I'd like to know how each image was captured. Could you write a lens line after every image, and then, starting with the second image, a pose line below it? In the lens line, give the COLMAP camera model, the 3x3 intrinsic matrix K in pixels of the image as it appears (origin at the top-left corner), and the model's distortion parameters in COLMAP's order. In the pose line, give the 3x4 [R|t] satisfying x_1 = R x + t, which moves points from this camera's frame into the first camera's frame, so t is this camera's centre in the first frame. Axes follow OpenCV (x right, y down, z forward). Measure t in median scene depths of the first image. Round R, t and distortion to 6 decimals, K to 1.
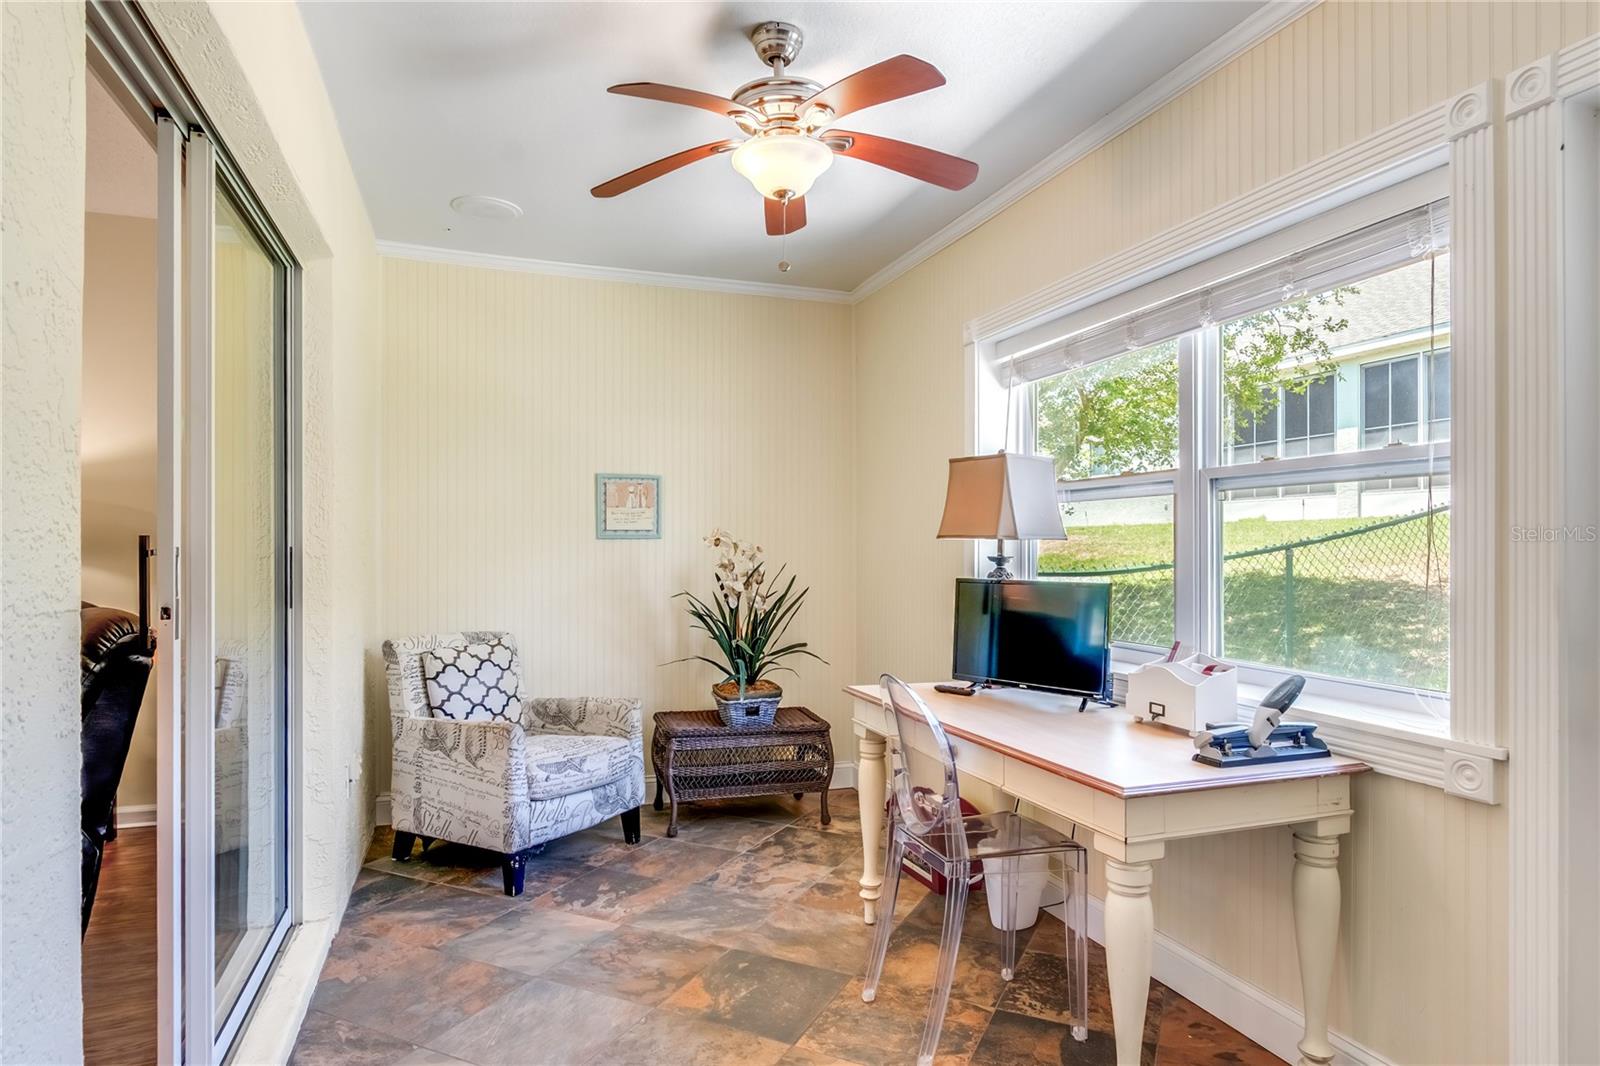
lens RADIAL K [[889.3, 0, 799.3], [0, 889.3, 541.2], [0, 0, 1]] dist [0.000400, -0.000061]
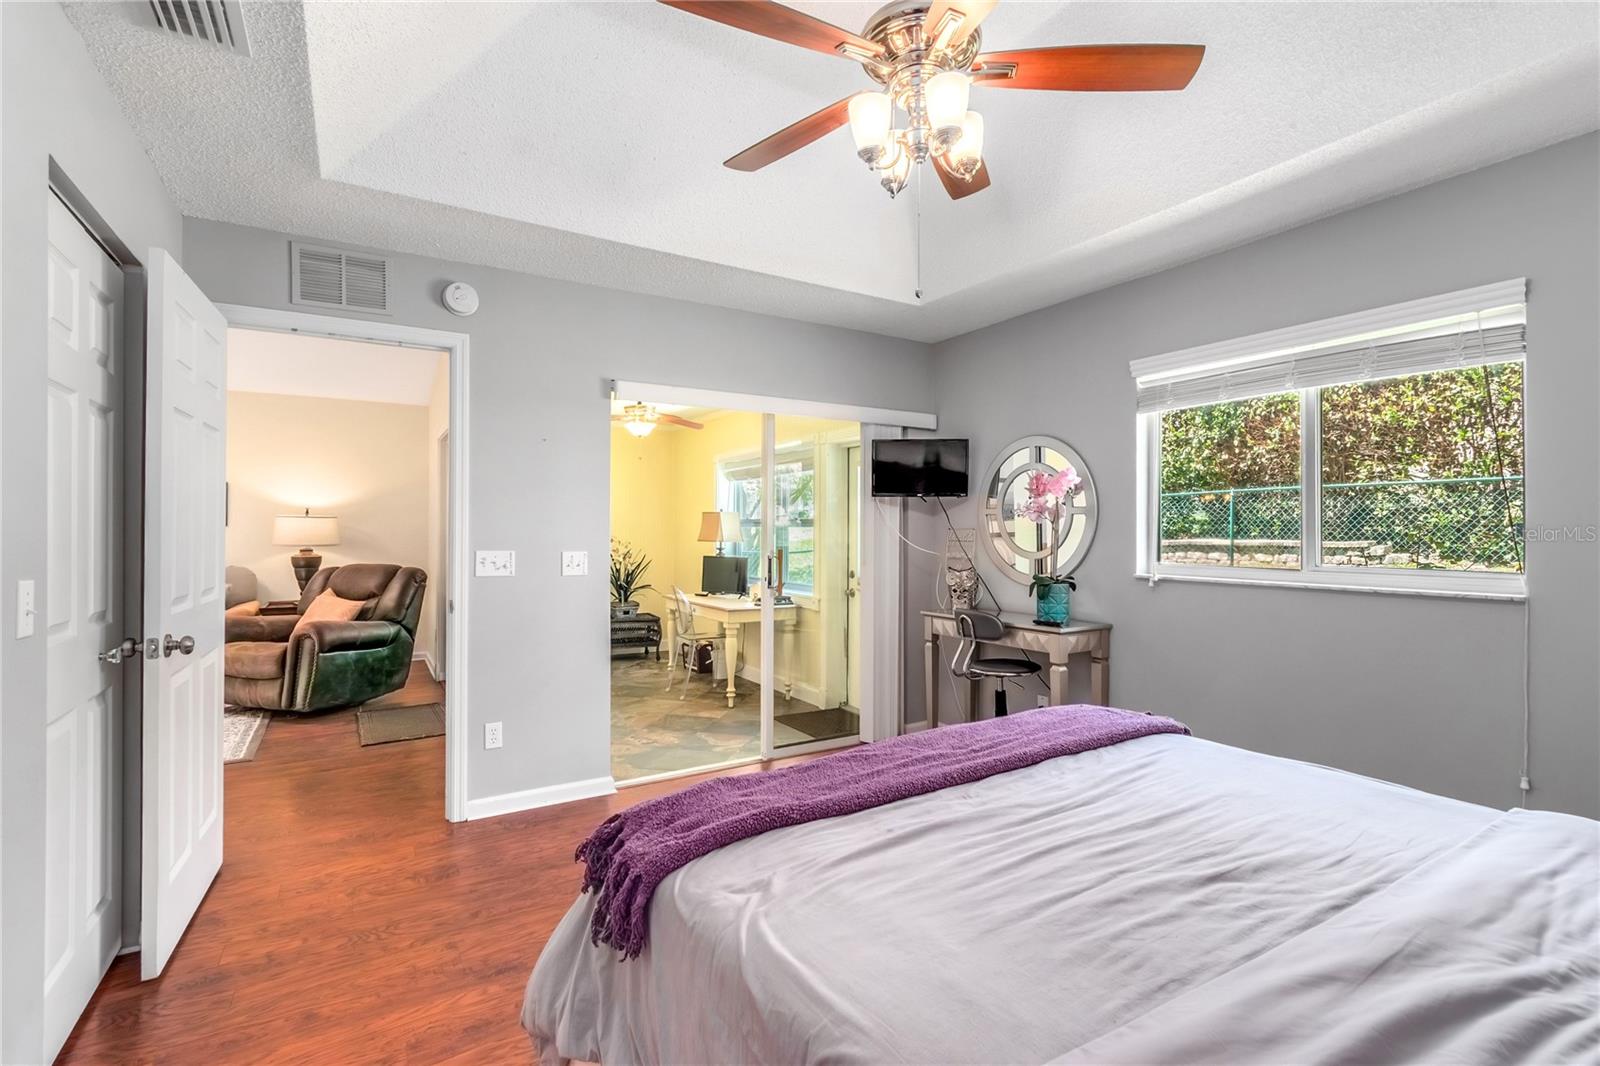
lens RADIAL K [[713.6, 0, 790.3], [0, 713.6, 532.2], [0, 0, 1]] dist [0.007757, -0.000513]
pose [[0.982253, 0.003661, 0.187527, 0.019015], [-0.004707, 0.999976, 0.005131, -0.033610], [-0.187504, -0.005922, 0.982246, -0.963372]]
